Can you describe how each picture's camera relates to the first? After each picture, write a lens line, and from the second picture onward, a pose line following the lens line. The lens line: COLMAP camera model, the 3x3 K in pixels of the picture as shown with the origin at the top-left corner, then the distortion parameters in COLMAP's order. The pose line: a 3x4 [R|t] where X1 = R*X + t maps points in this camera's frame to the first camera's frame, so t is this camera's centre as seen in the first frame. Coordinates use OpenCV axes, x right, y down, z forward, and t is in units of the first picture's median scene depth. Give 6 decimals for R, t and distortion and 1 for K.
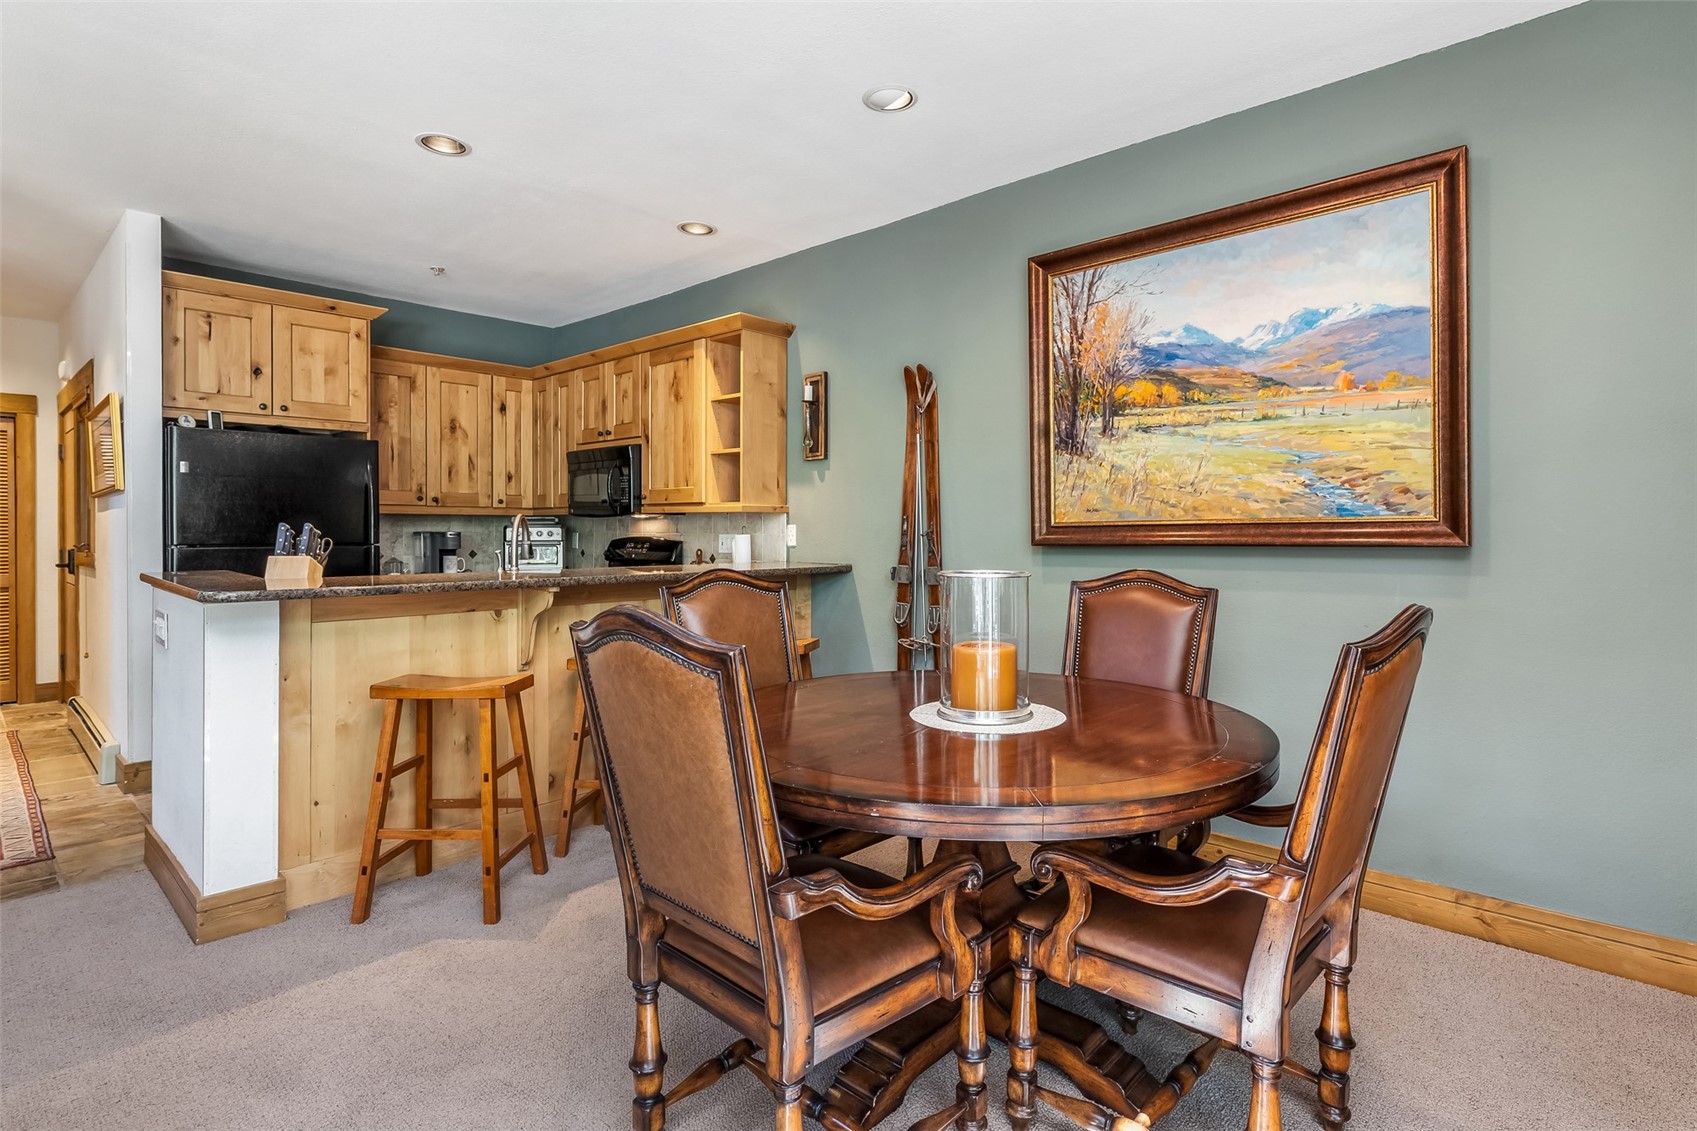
lens RADIAL K [[843.8, 0, 887.6], [0, 843.8, 539.0], [0, 0, 1]] dist [0.002222, -0.001370]
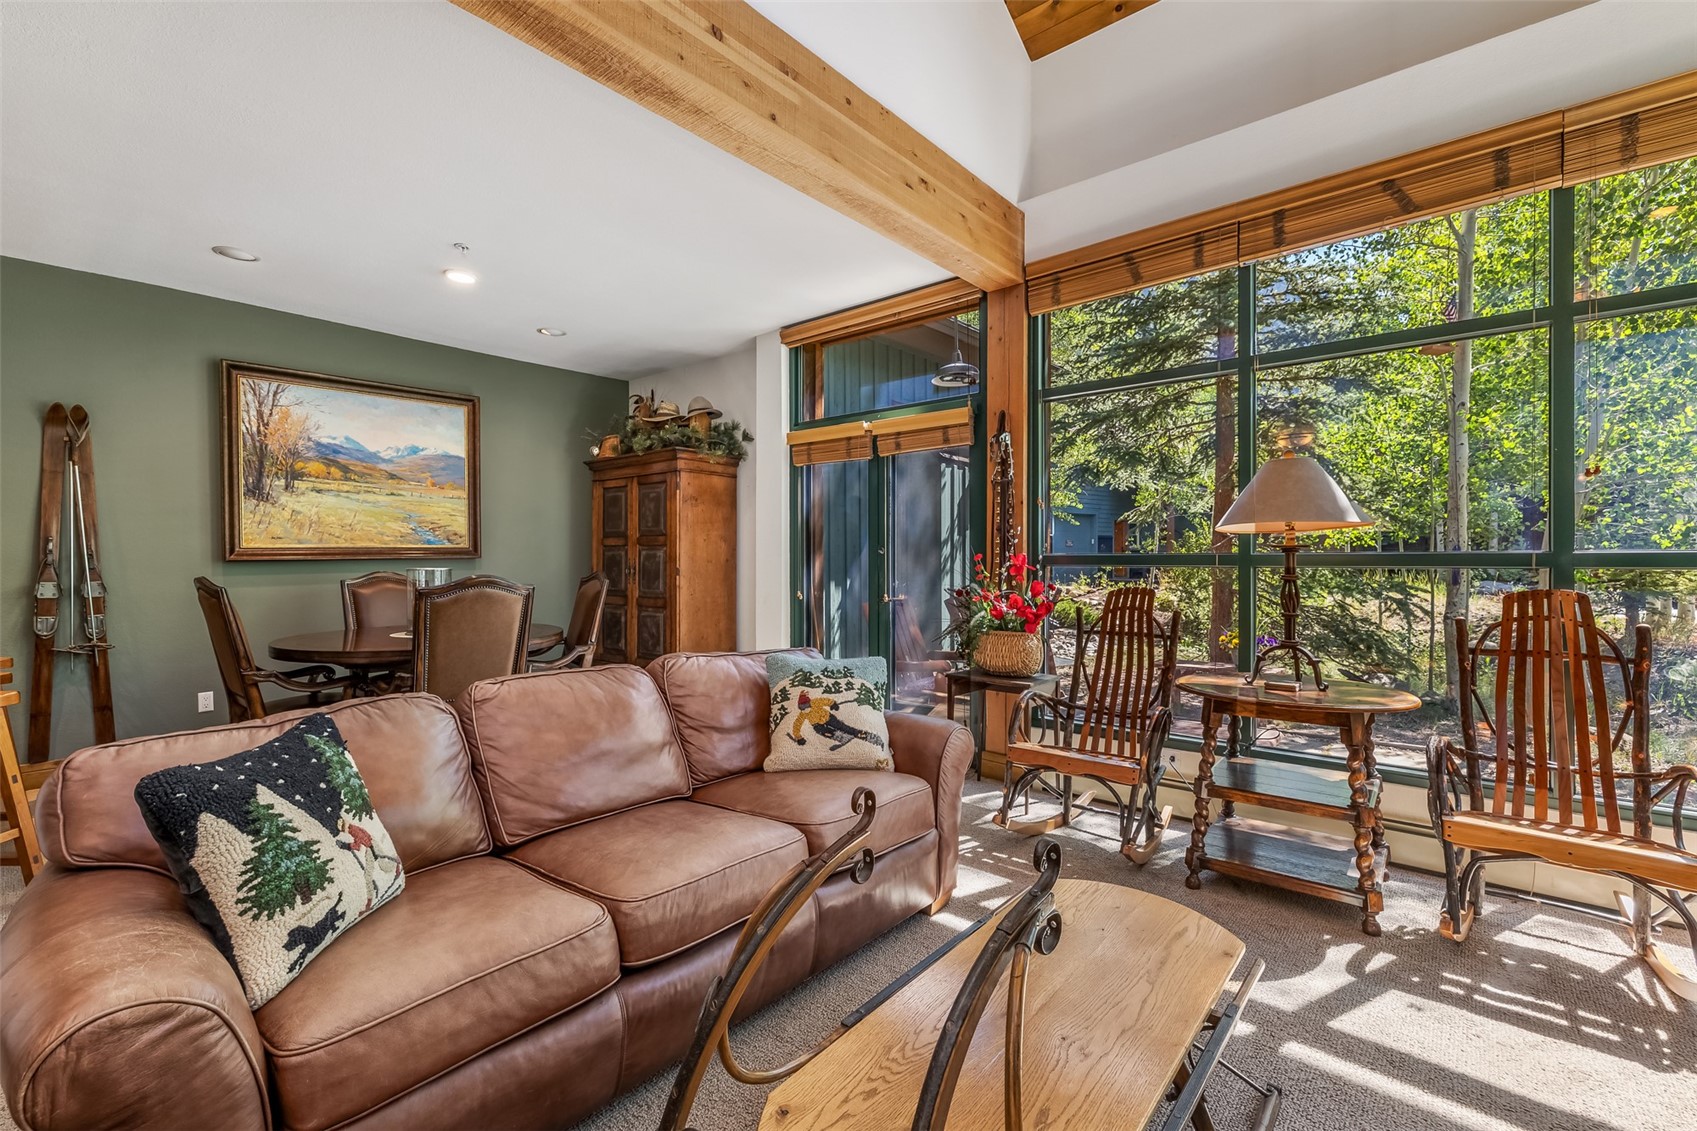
lens RADIAL K [[748.3, 0, 824.9], [0, 748.3, 558.3], [0, 0, 1]] dist [0.000467, -0.000745]
pose [[0.006644, -0.002106, 0.999976, -0.942868], [0.013733, 0.999904, 0.002015, 0.012564], [-0.999884, 0.013720, 0.006673, -0.018262]]
